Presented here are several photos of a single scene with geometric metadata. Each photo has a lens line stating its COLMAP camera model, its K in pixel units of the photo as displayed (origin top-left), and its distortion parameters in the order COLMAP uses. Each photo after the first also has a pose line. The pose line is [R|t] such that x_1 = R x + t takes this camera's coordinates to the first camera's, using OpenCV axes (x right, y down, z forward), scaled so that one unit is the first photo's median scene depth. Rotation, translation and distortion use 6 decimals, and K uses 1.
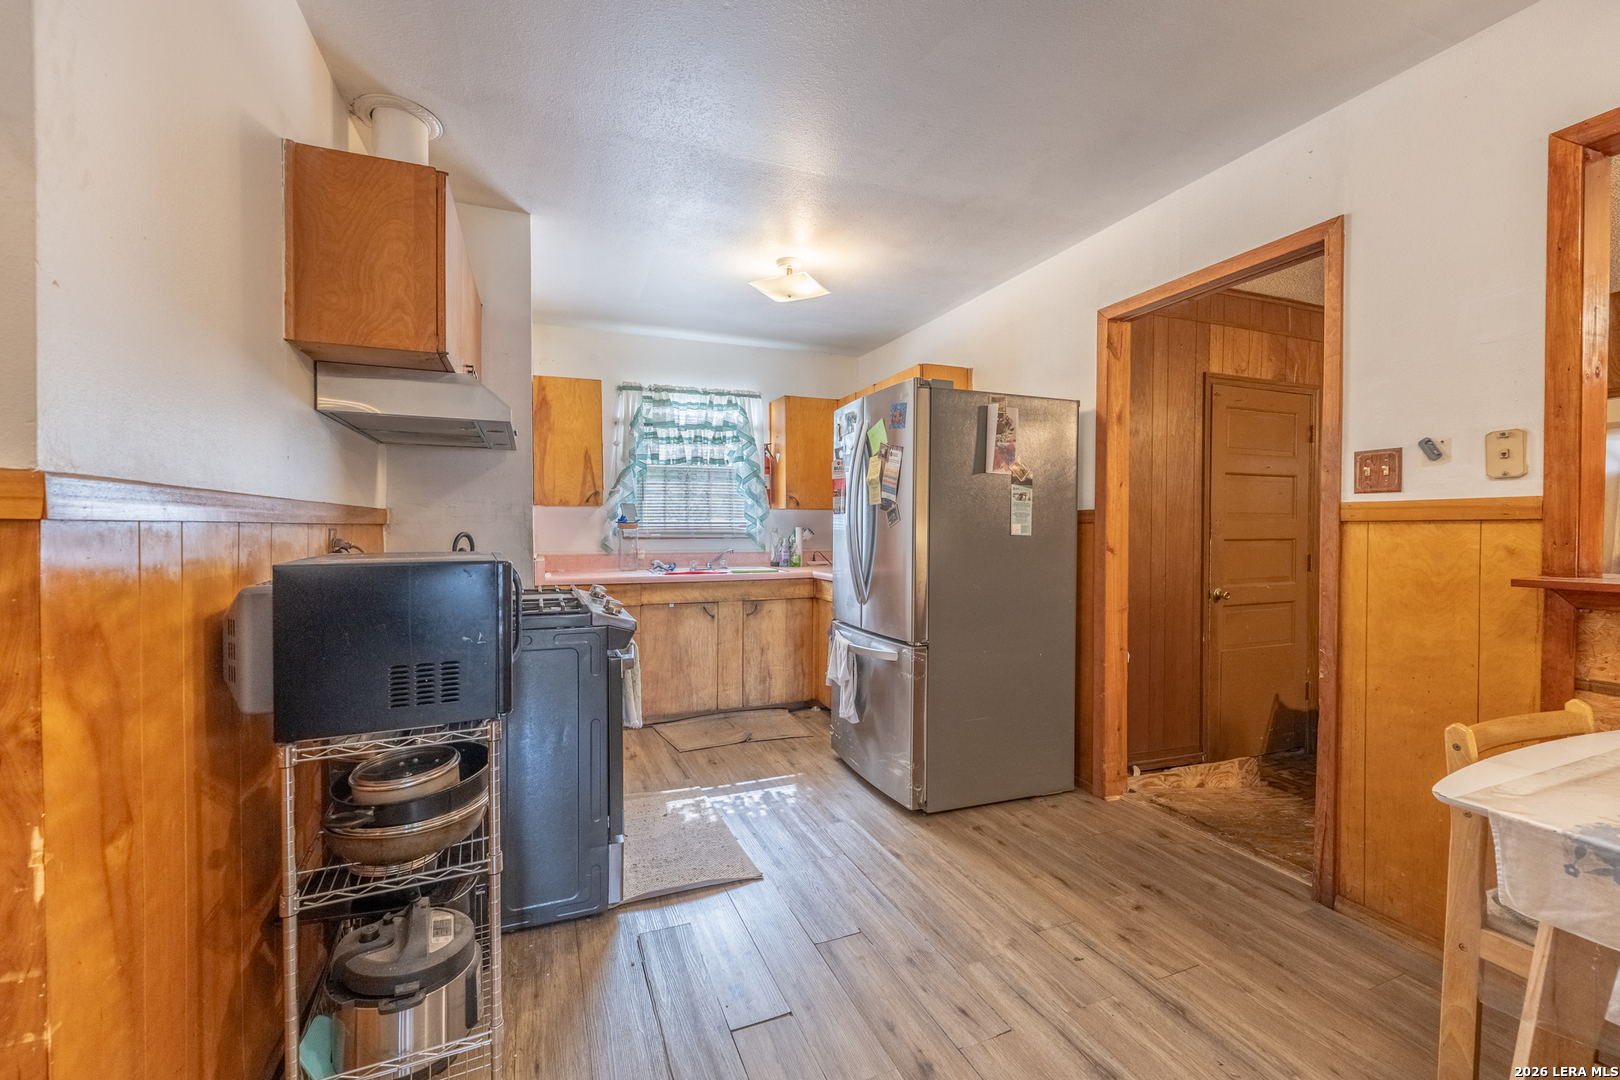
lens RADIAL K [[669.9, 0, 820.7], [0, 669.9, 534.4], [0, 0, 1]] dist [0.000936, -0.000003]
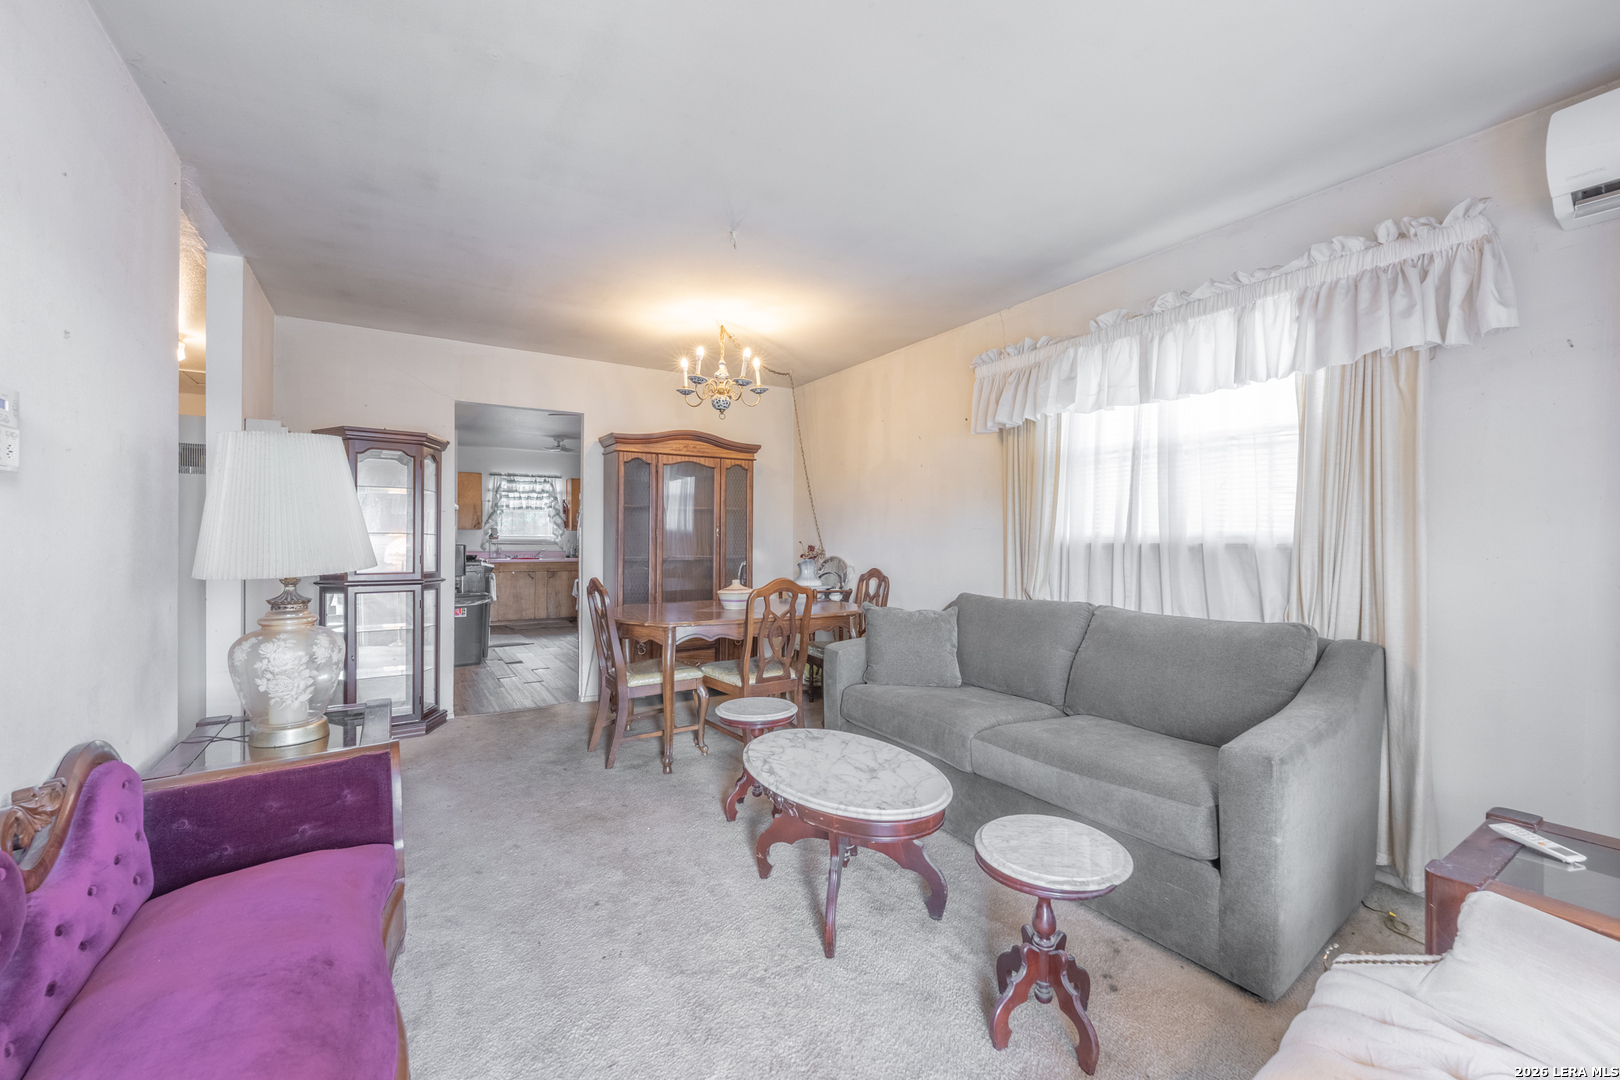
lens RADIAL K [[669.9, 0, 808.2], [0, 669.9, 538.8], [0, 0, 1]] dist [0.000936, -0.000003]
pose [[0.988707, 0.005761, 0.149750, 0.385509], [-0.003842, 0.999907, -0.013099, 0.014542], [-0.149811, 0.012375, 0.988637, -1.272215]]
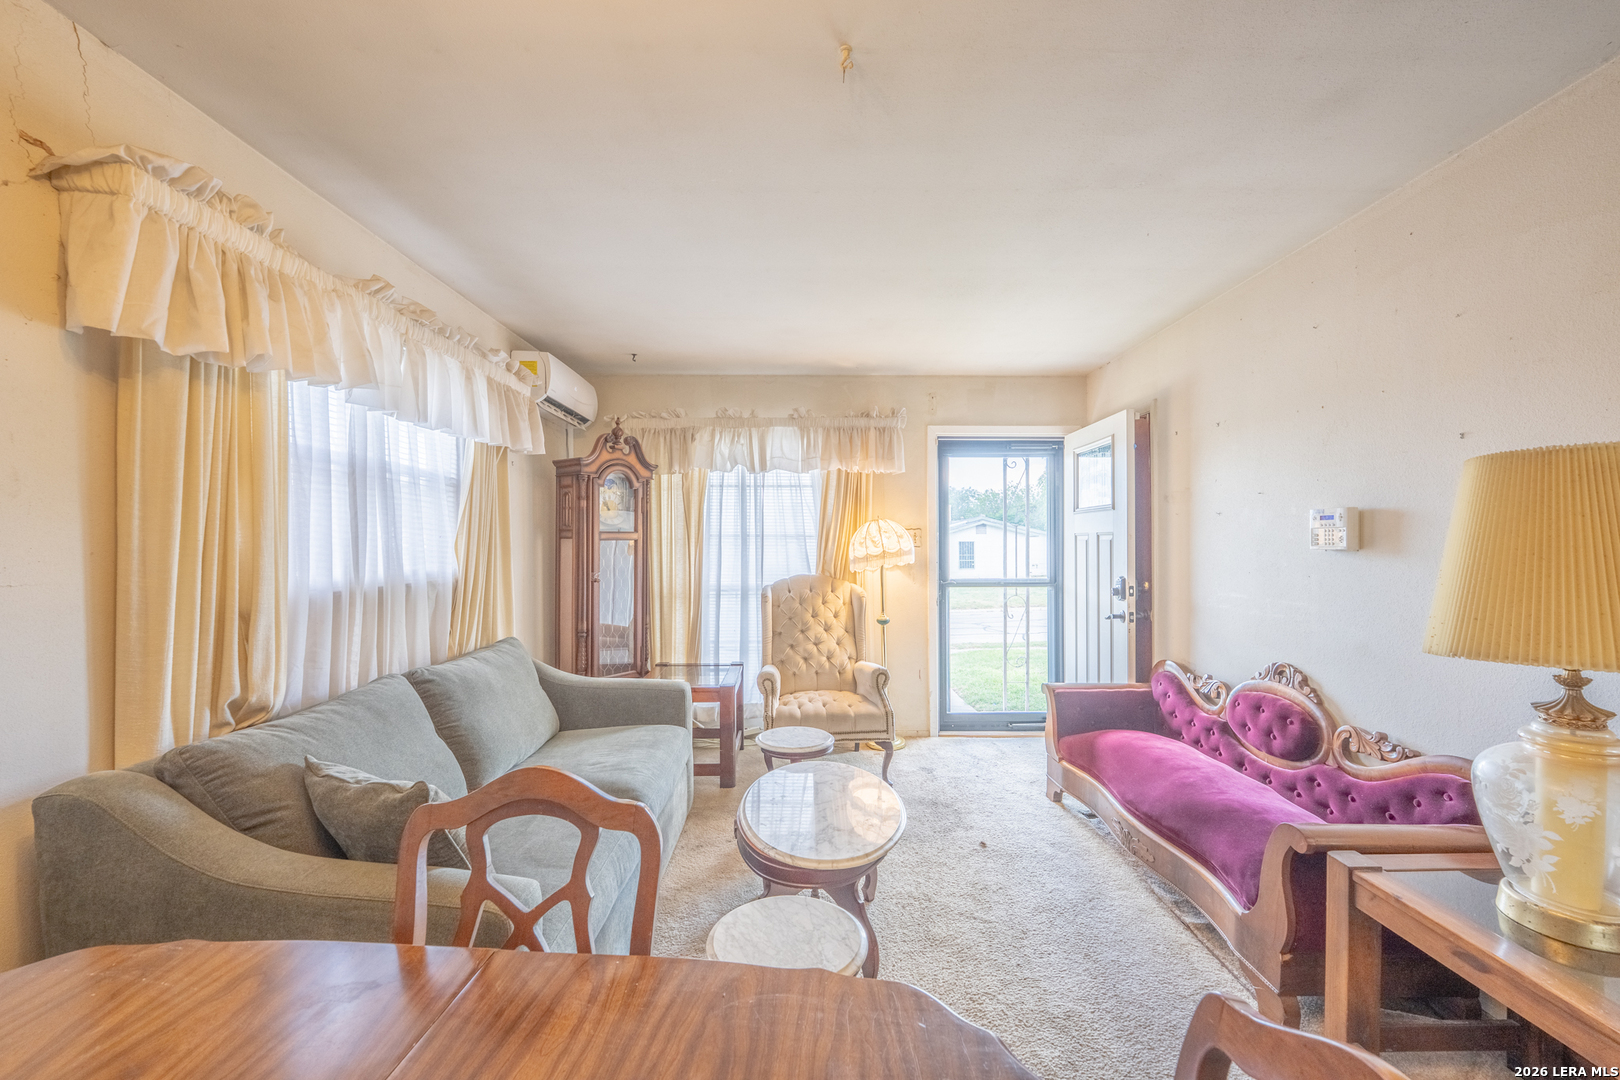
lens RADIAL K [[669.9, 0, 805.1], [0, 669.9, 536.3], [0, 0, 1]] dist [0.000936, -0.000003]
pose [[-0.923074, 0.010781, 0.384472, 0.297410], [0.013196, 0.999906, 0.003644, -0.028702], [-0.384397, 0.008437, -0.923129, -0.319085]]
